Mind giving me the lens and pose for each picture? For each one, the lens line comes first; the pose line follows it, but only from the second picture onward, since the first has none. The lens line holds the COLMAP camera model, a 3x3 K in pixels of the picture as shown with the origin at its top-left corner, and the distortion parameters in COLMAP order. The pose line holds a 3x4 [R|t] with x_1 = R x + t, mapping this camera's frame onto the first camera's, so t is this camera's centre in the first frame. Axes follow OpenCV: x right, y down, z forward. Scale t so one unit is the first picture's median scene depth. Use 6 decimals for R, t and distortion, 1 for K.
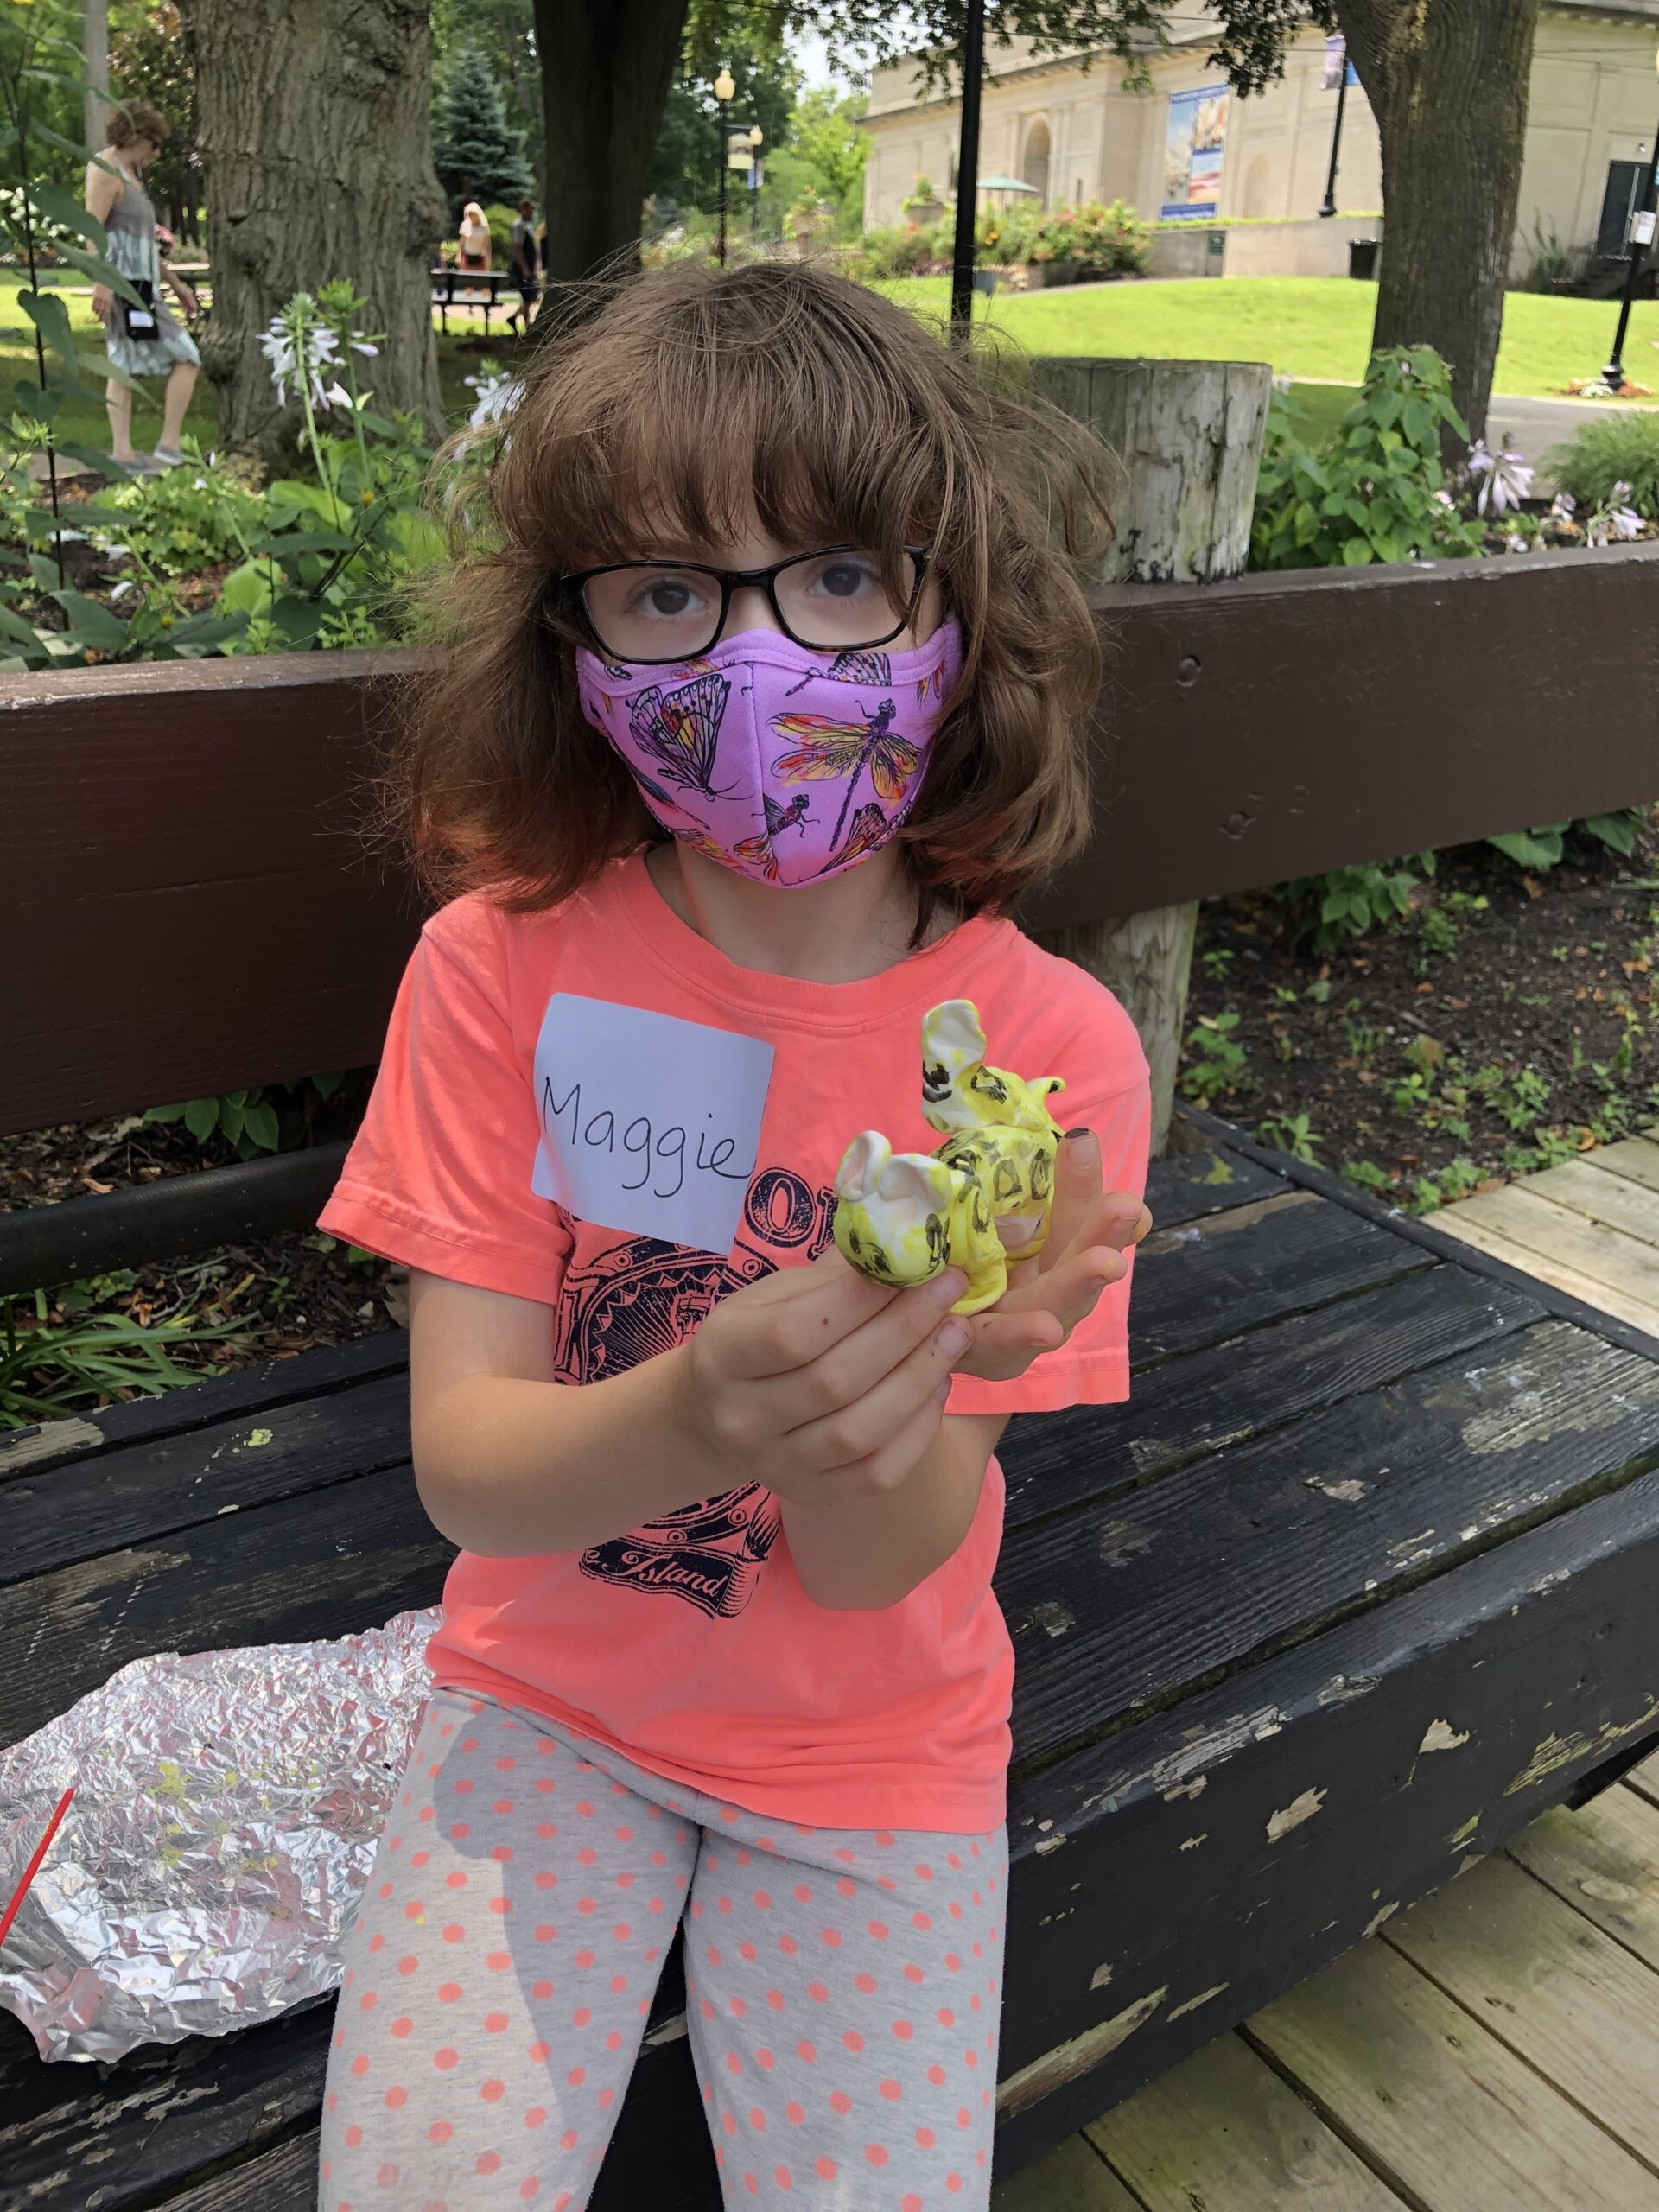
lens RADIAL K [[1812.3, 0, 805.1], [0, 1812.3, 1106.6], [0, 0, 1]] dist [-0.002112, 0.005341]
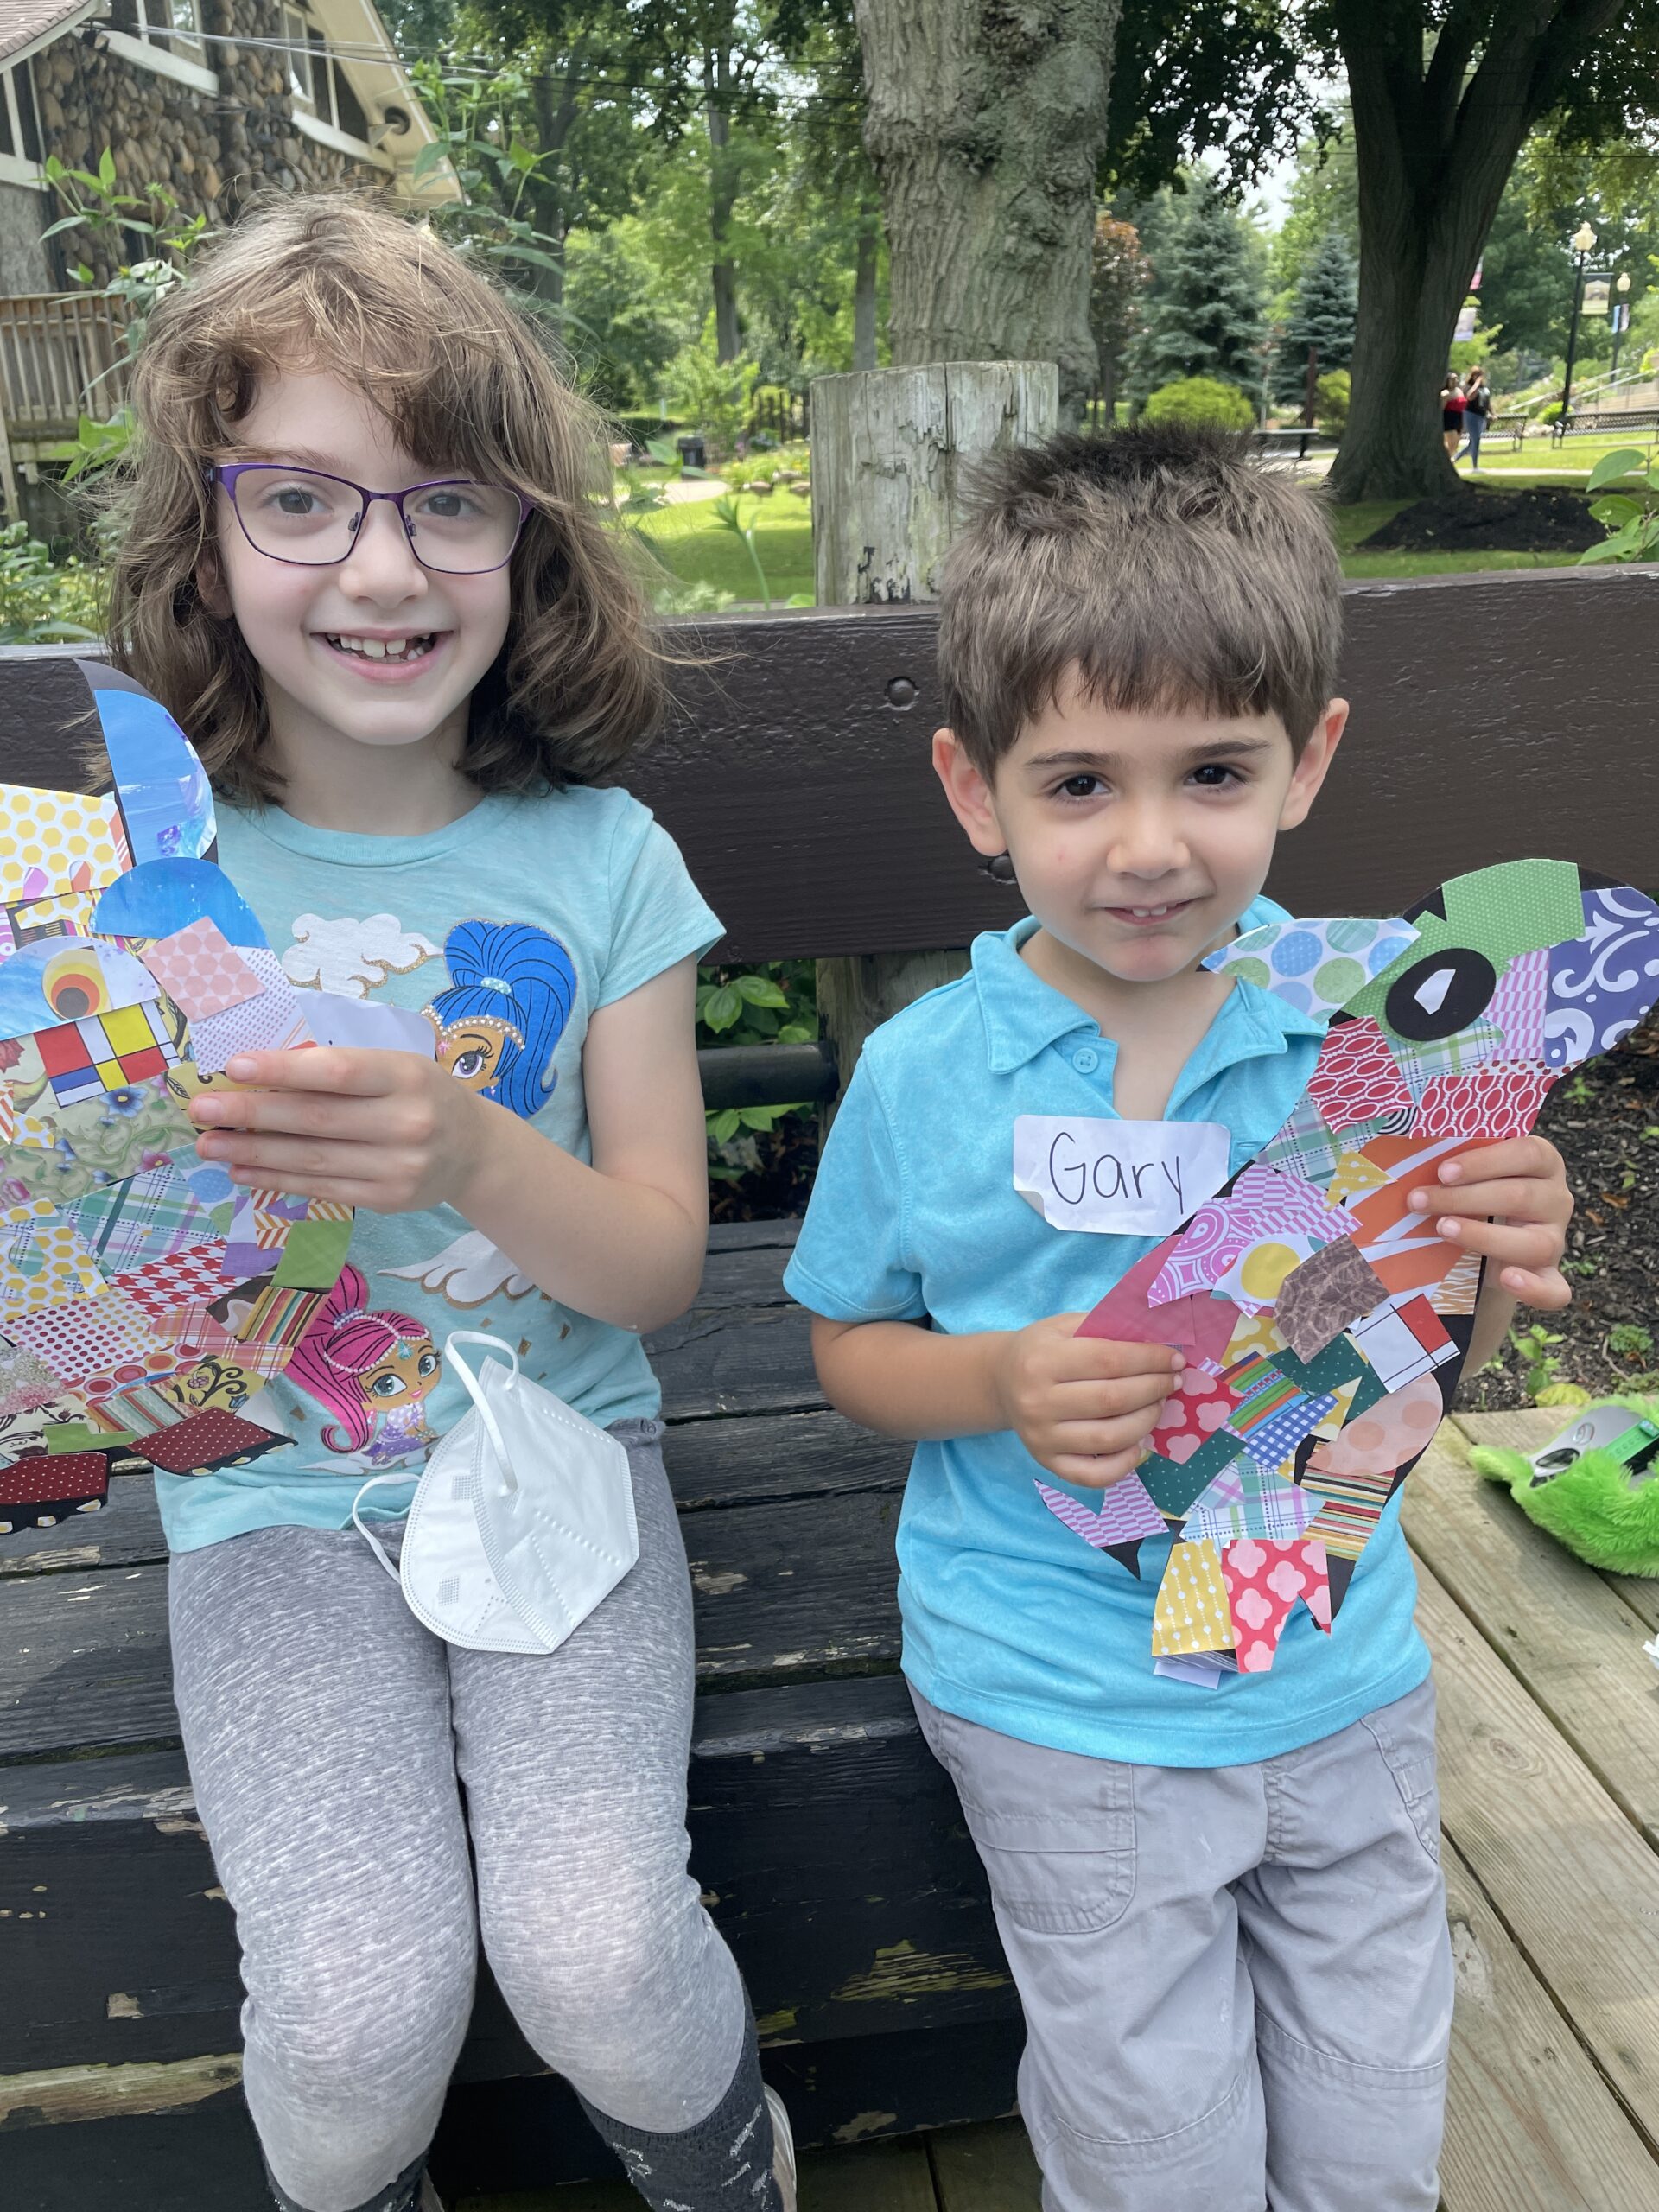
lens RADIAL K [[1691.4, 0, 829.7], [0, 1691.4, 1096.1], [0, 0, 1]] dist [0.029949, -0.064279]
pose [[0.899730, 0.091019, -0.426851, 0.141752], [-0.118981, 0.992121, -0.039239, 0.000541], [0.419916, 0.086092, 0.903470, 0.054881]]
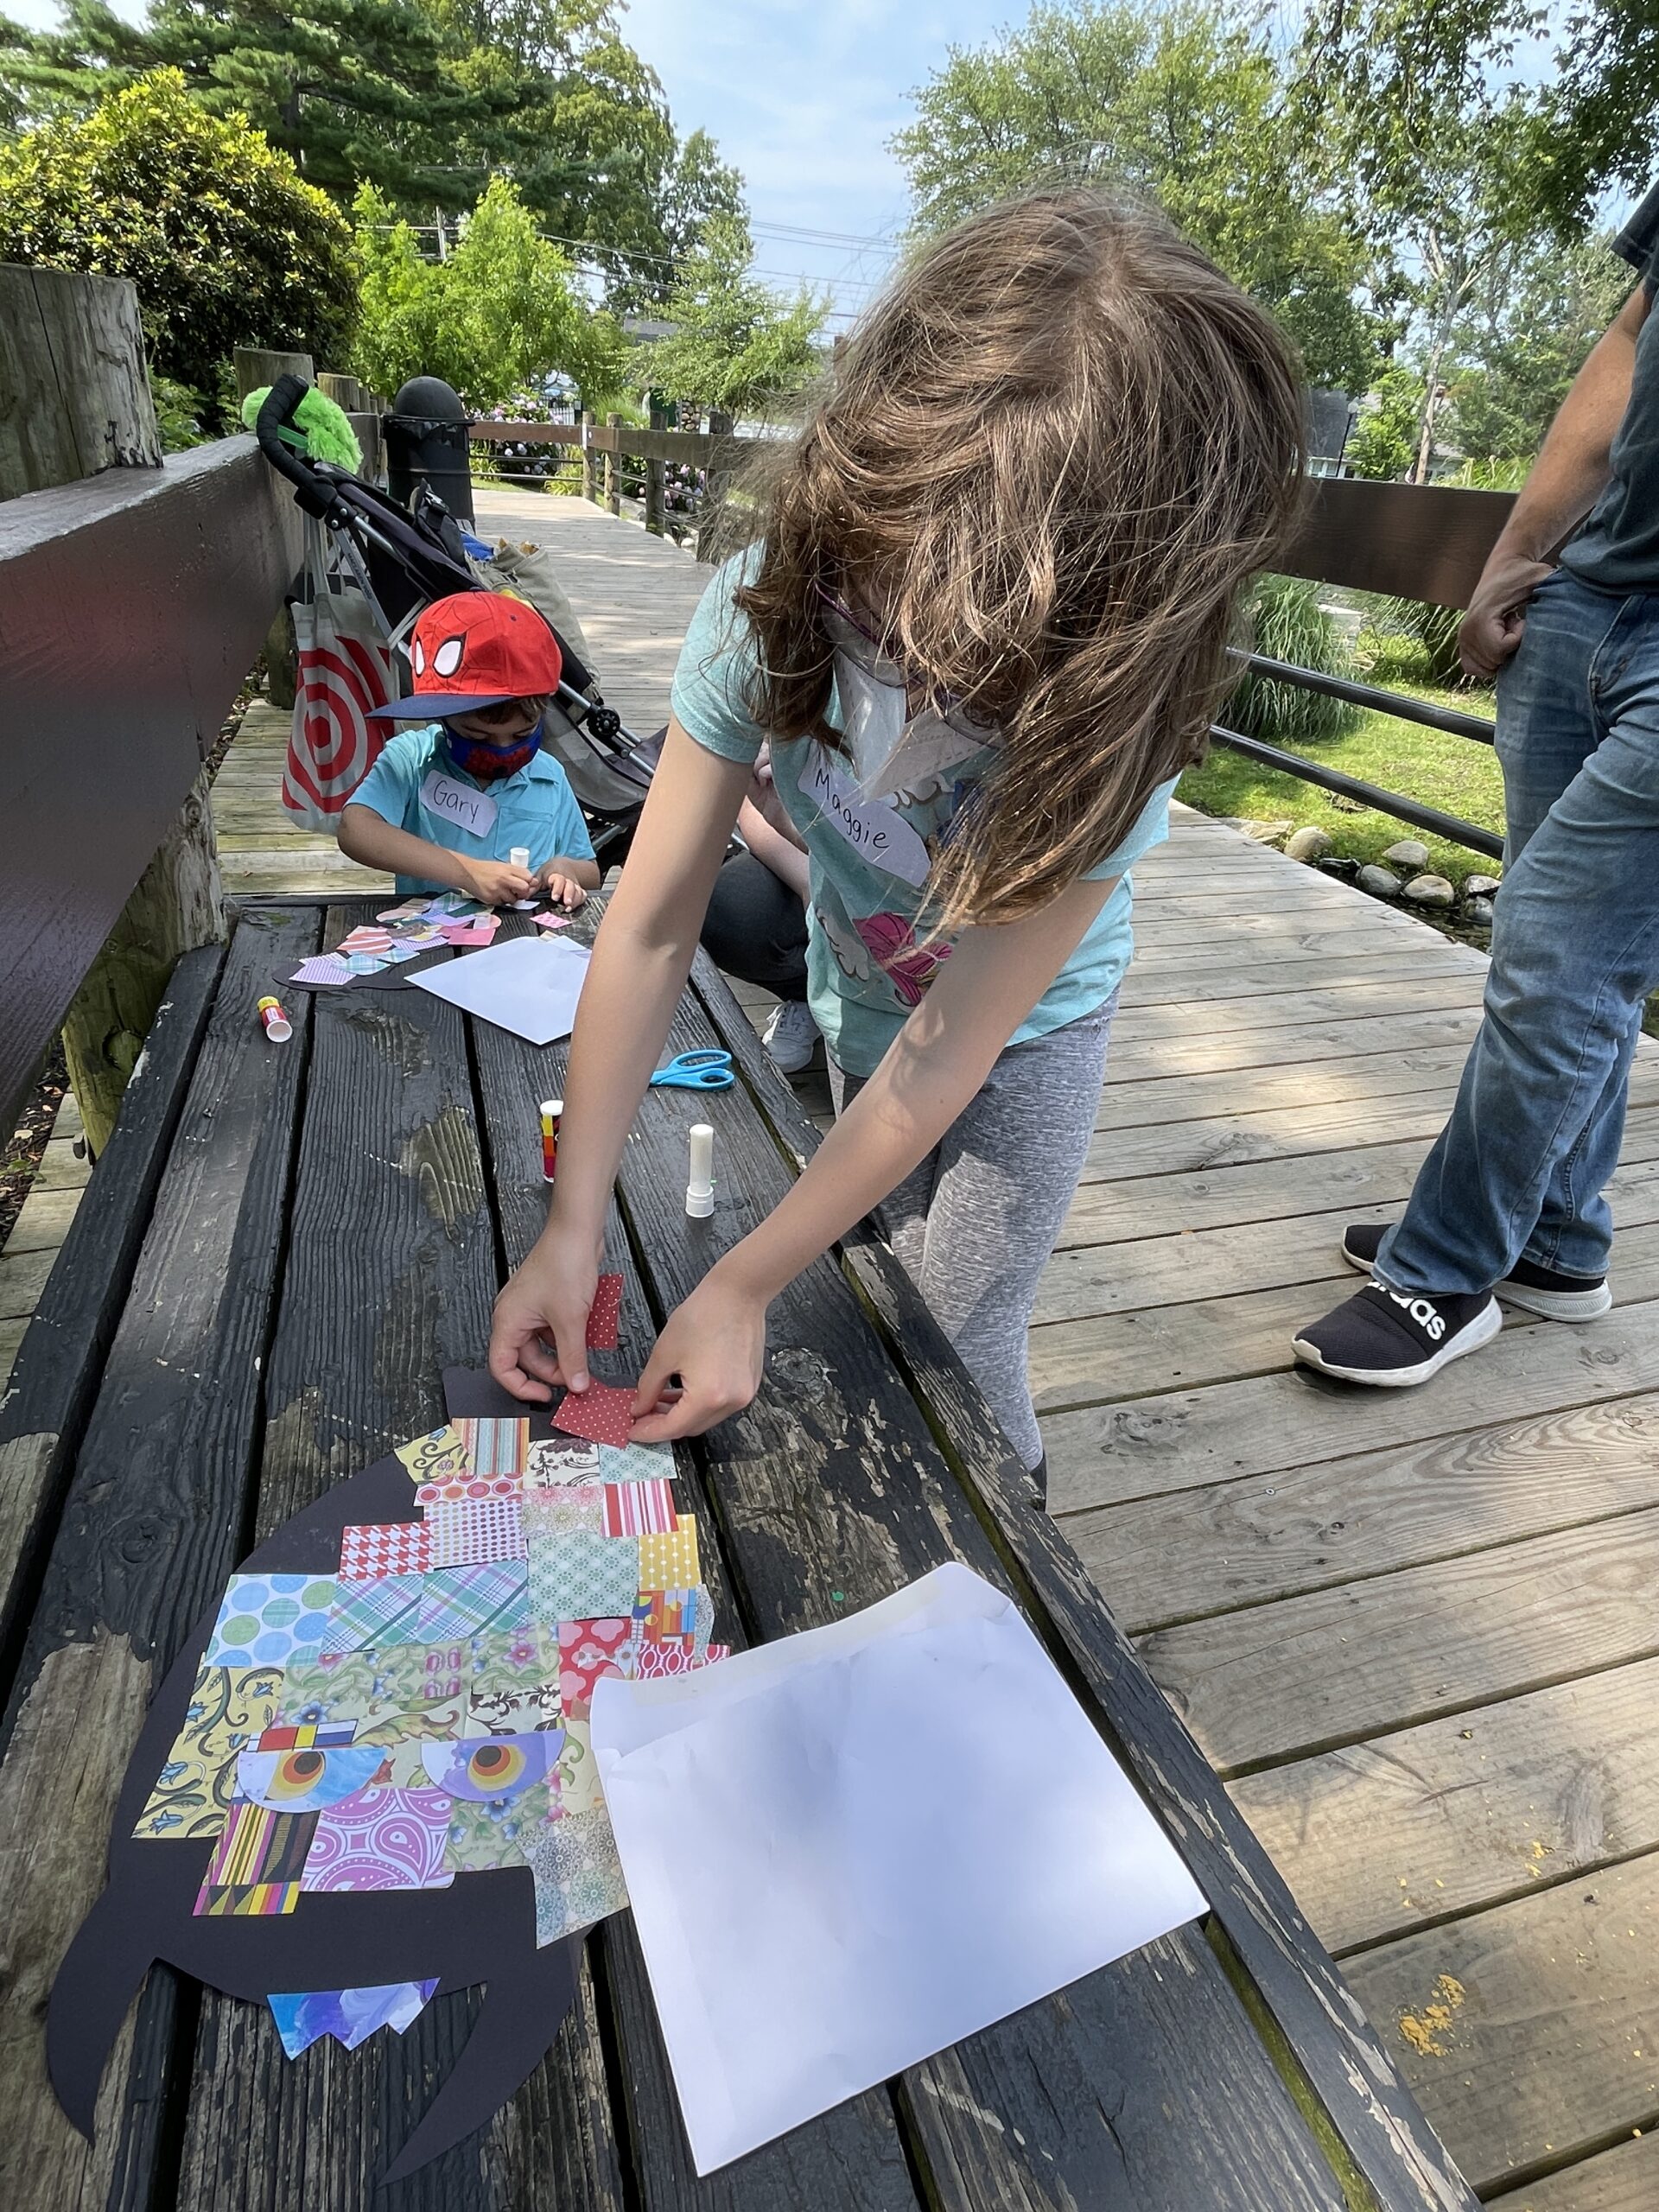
lens RADIAL K [[1206.6, 0, 829.5], [0, 1206.6, 1106.0], [0, 0, 1]] dist [0.003697, 0.001156]
pose [[0.274989, -0.462698, 0.842788, -0.151638], [0.353480, 0.863844, 0.358923, -0.008422], [-0.894110, 0.199209, 0.401102, 0.078707]]
